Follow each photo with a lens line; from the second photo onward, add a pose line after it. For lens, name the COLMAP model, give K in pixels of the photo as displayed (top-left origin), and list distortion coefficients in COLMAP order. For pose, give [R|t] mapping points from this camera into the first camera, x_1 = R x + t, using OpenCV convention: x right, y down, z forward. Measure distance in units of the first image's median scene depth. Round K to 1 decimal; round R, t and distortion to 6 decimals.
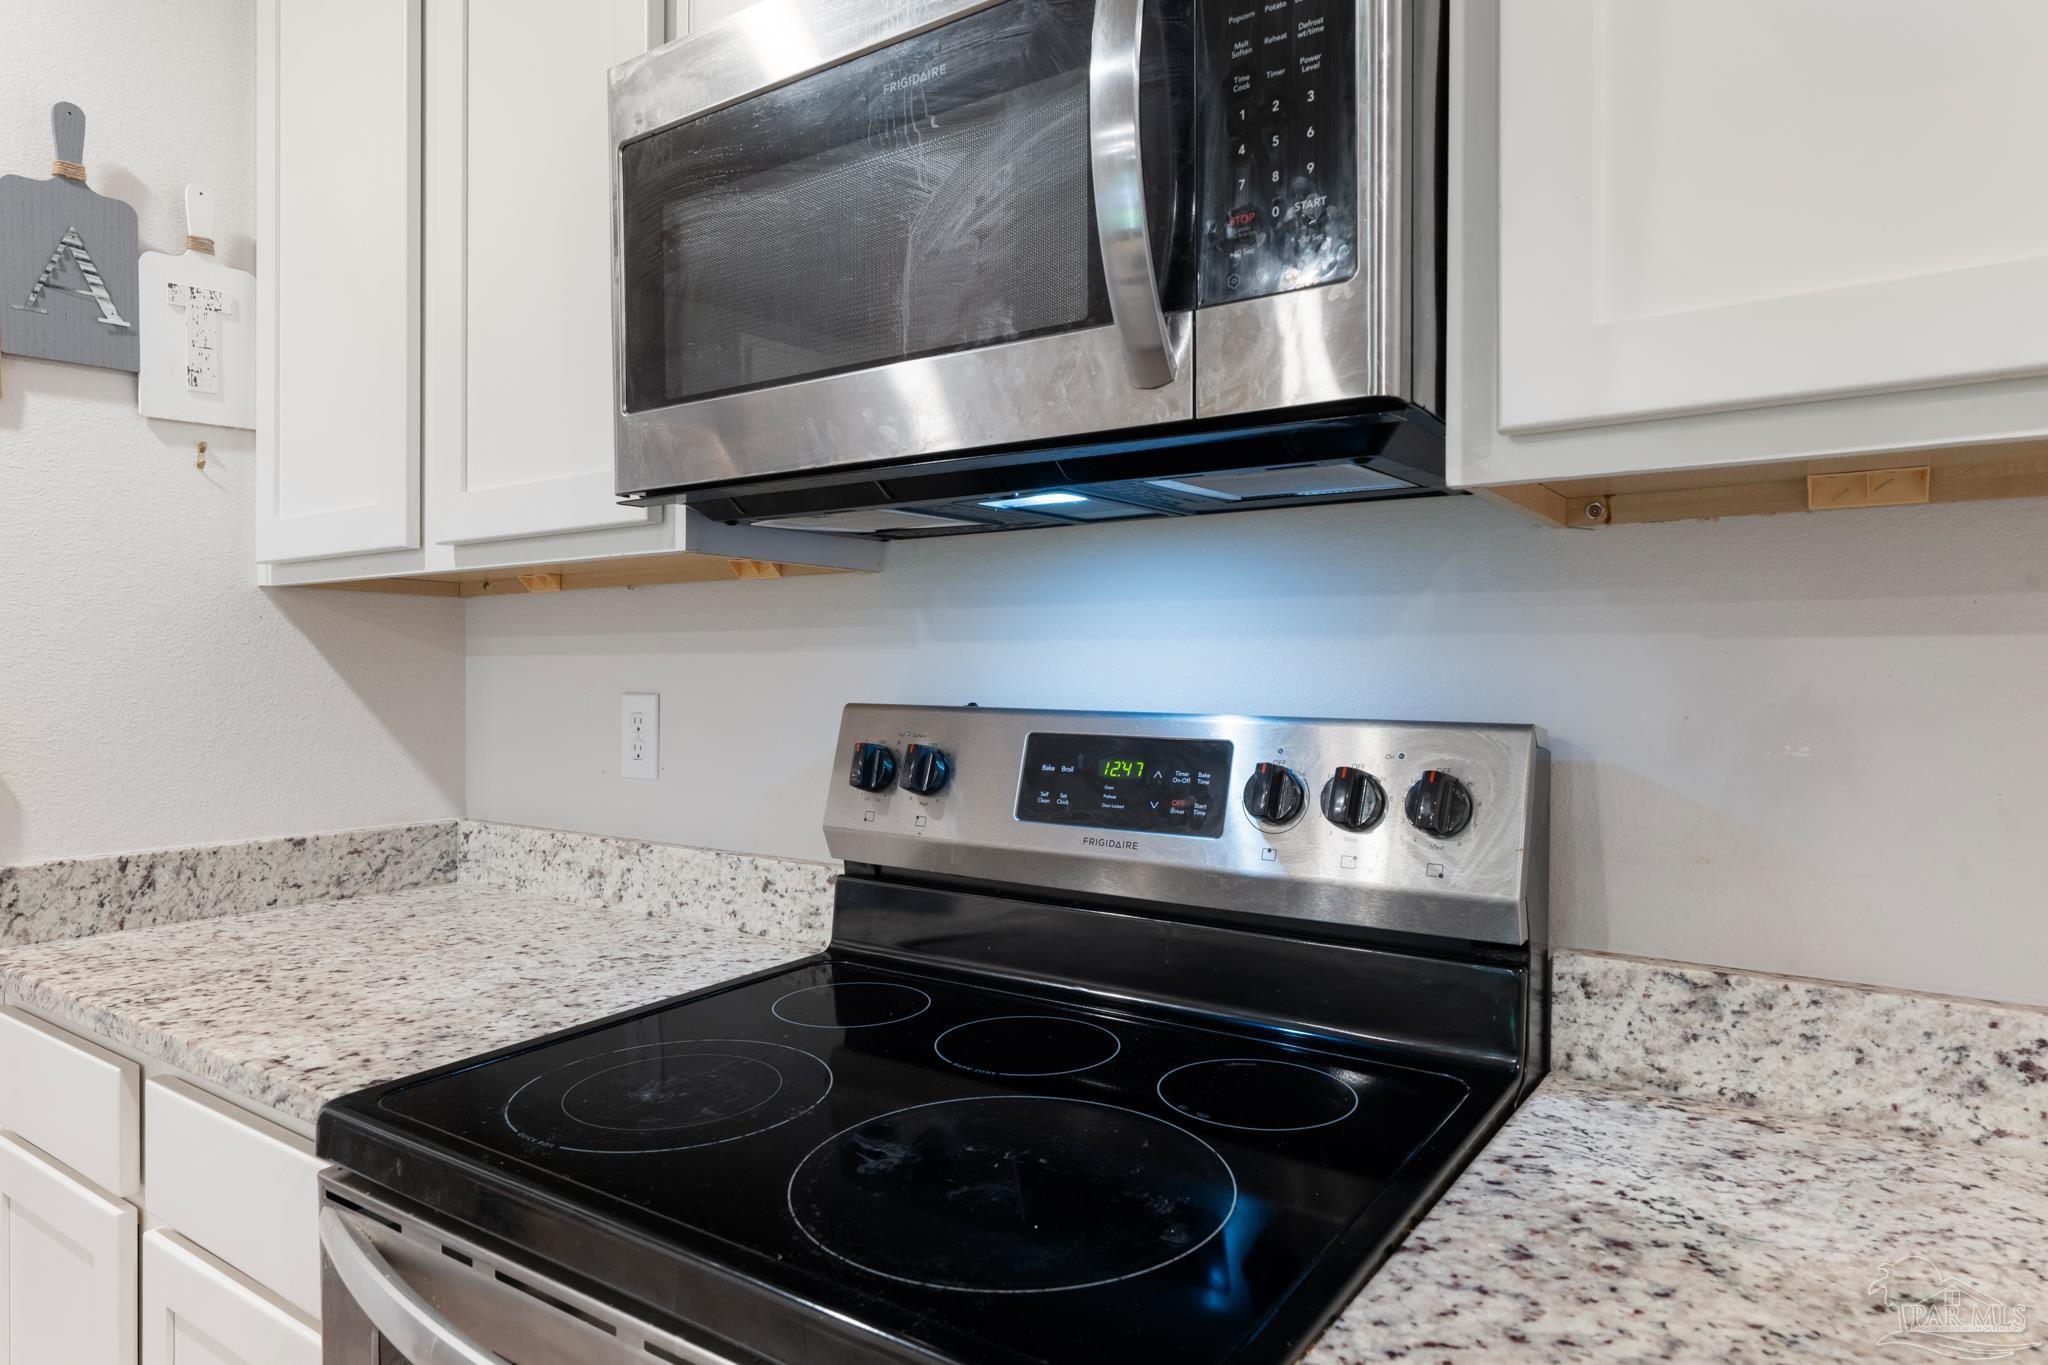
lens RADIAL K [[1235.5, 0, 1030.5], [0, 1235.5, 672.5], [0, 0, 1]] dist [-0.004288, 0.003233]
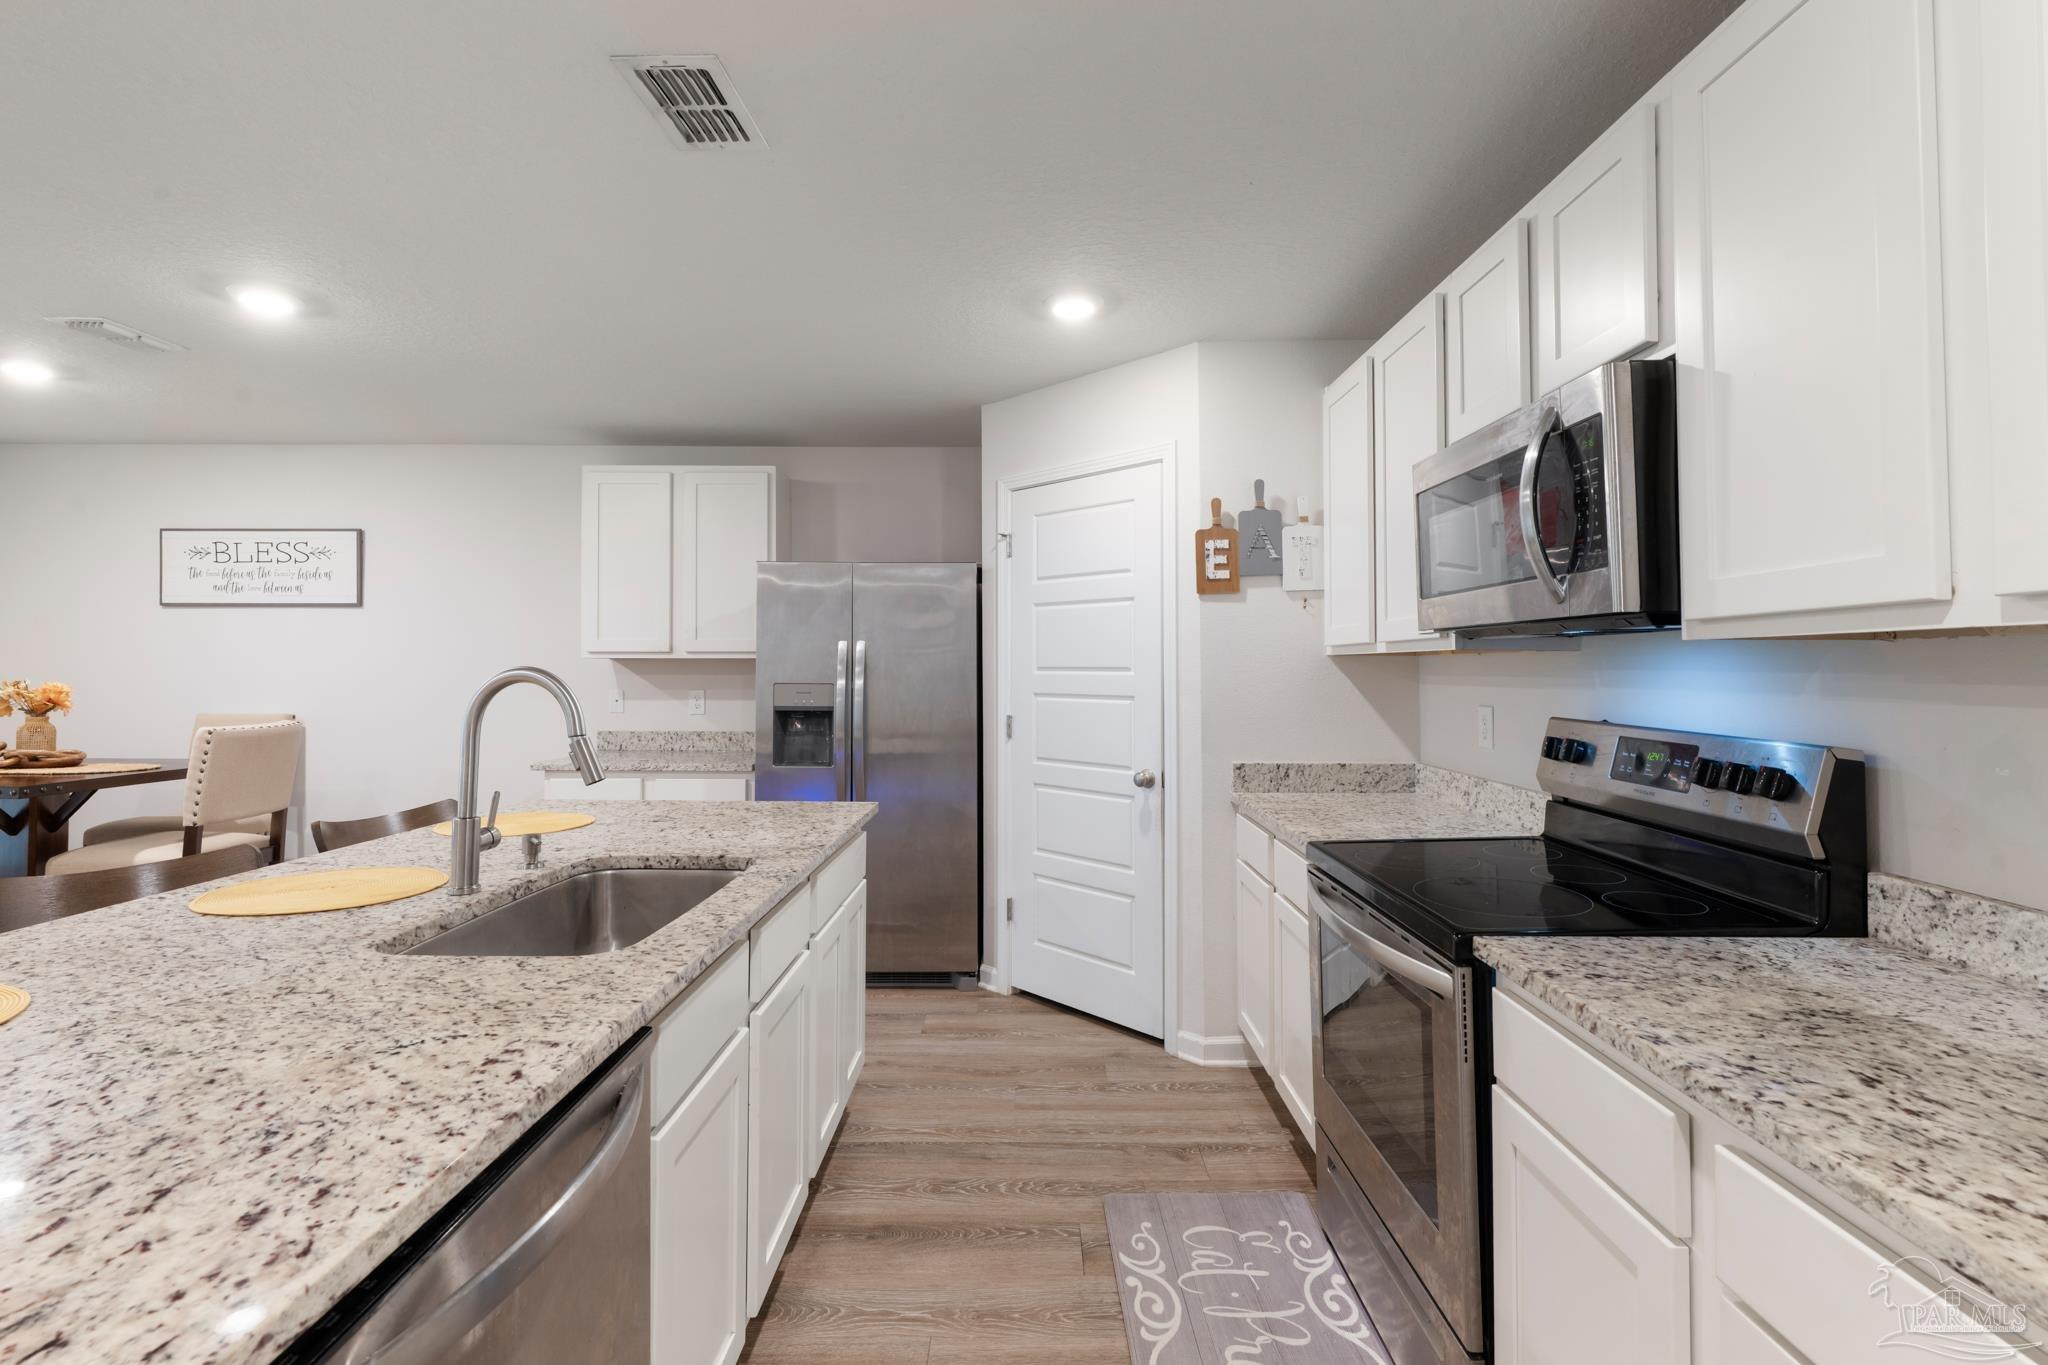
lens RADIAL K [[915.4, 0, 1042.5], [0, 915.4, 649.8], [0, 0, 1]] dist [-0.001770, 0.000033]
pose [[0.583625, -0.016299, -0.811860, 0.634043], [-0.000640, 0.999789, -0.020531, -0.058223], [0.812023, 0.012502, 0.583492, -0.616431]]
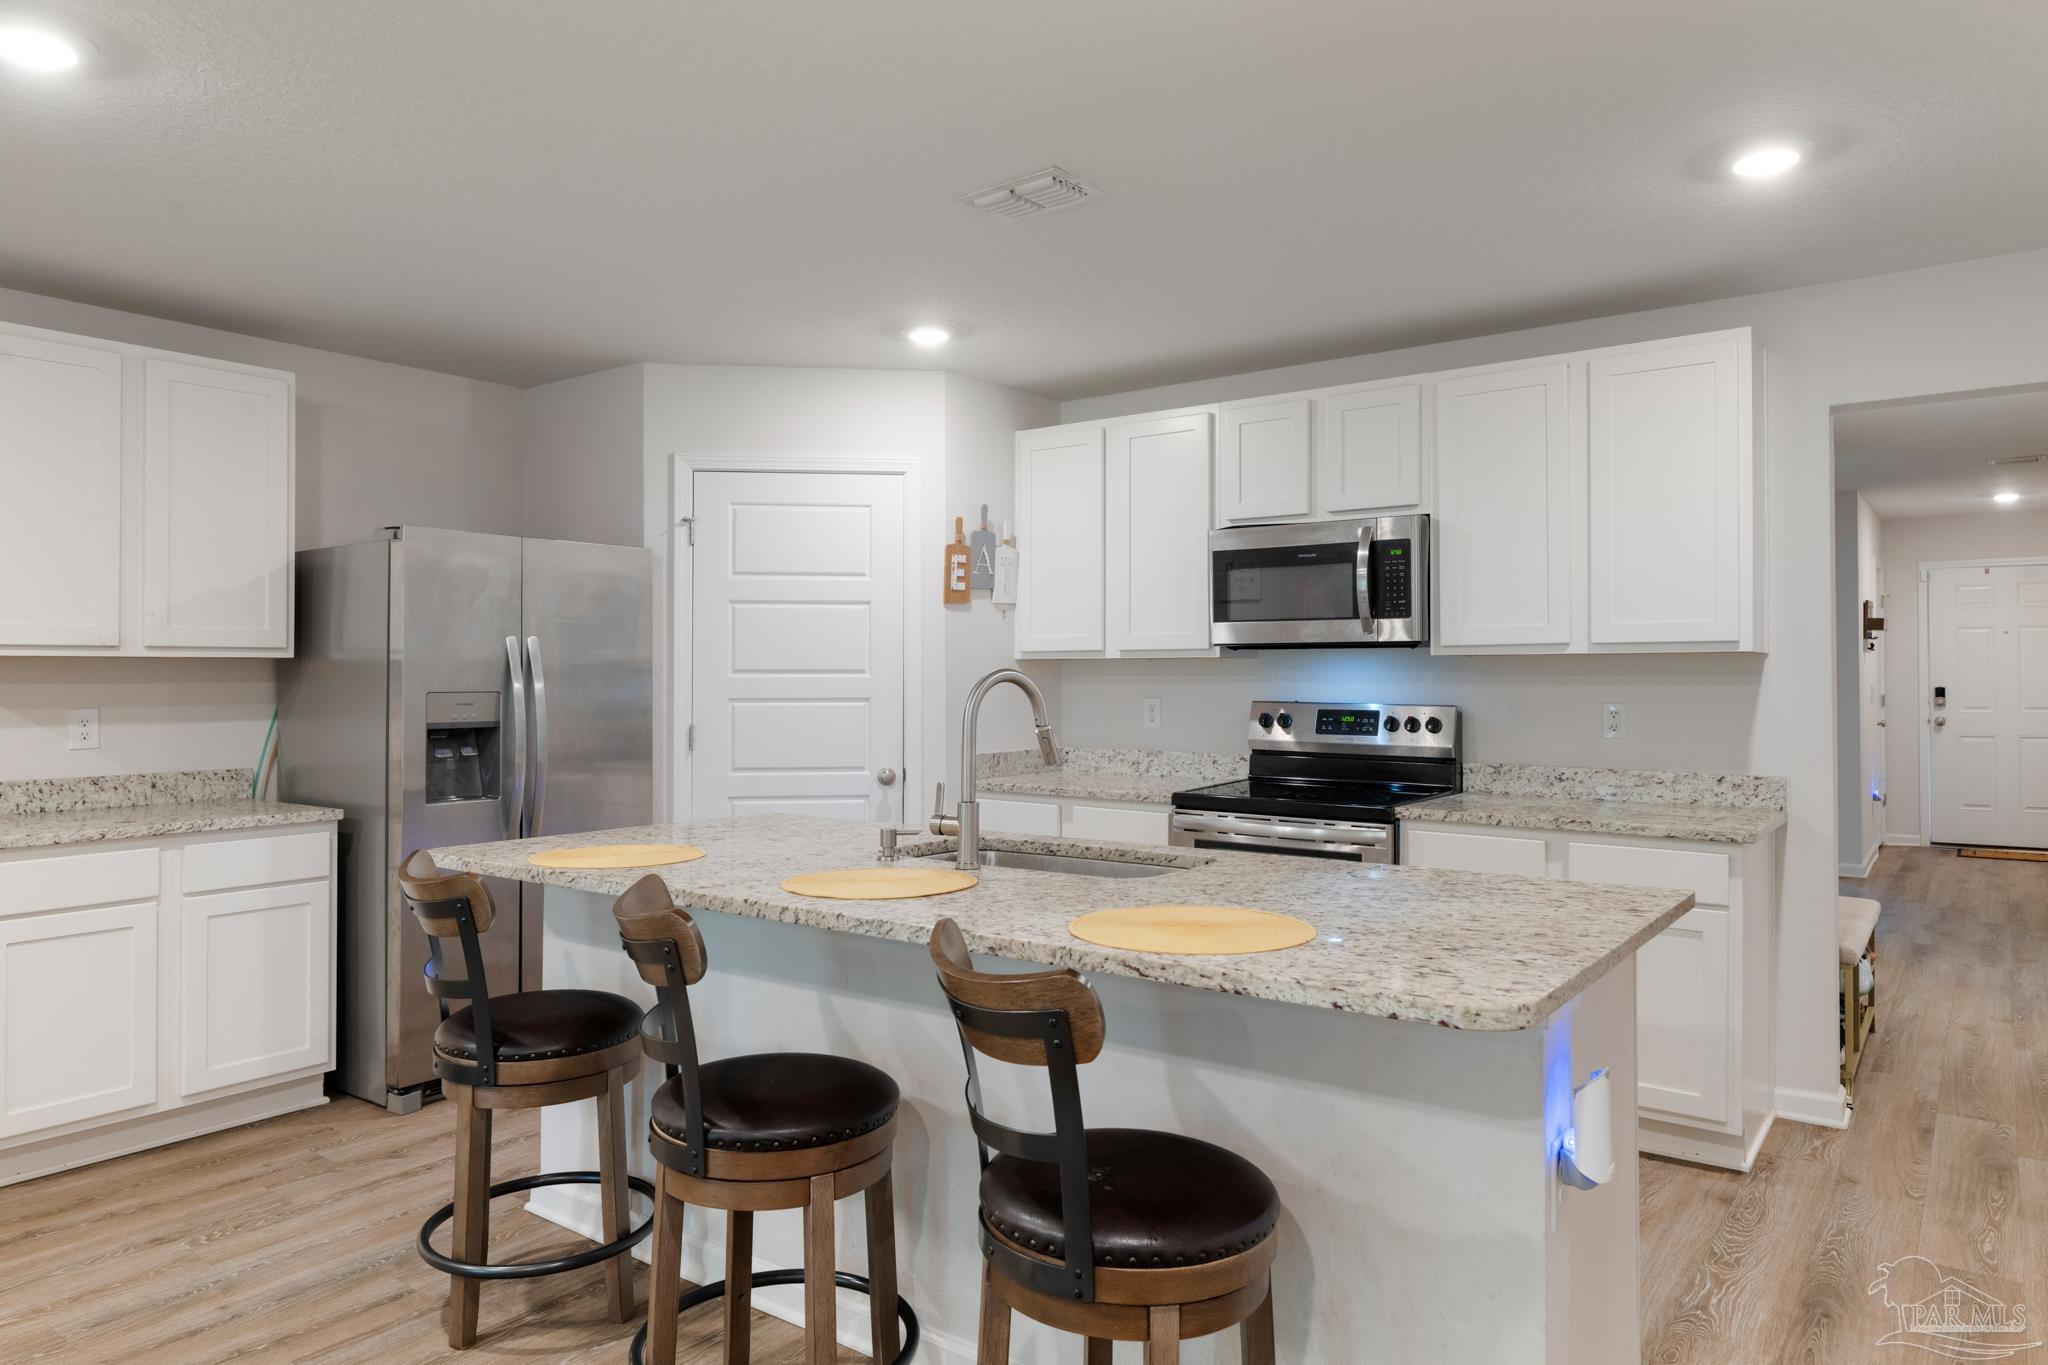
lens RADIAL K [[1283.9, 0, 1045.0], [0, 1283.9, 666.4], [0, 0, 1]] dist [0.021260, -0.006754]
pose [[0.999513, -0.003082, -0.031044, -0.618771], [0.002939, 0.999985, -0.004649, -0.053487], [0.031058, 0.004555, 0.999507, -2.485600]]
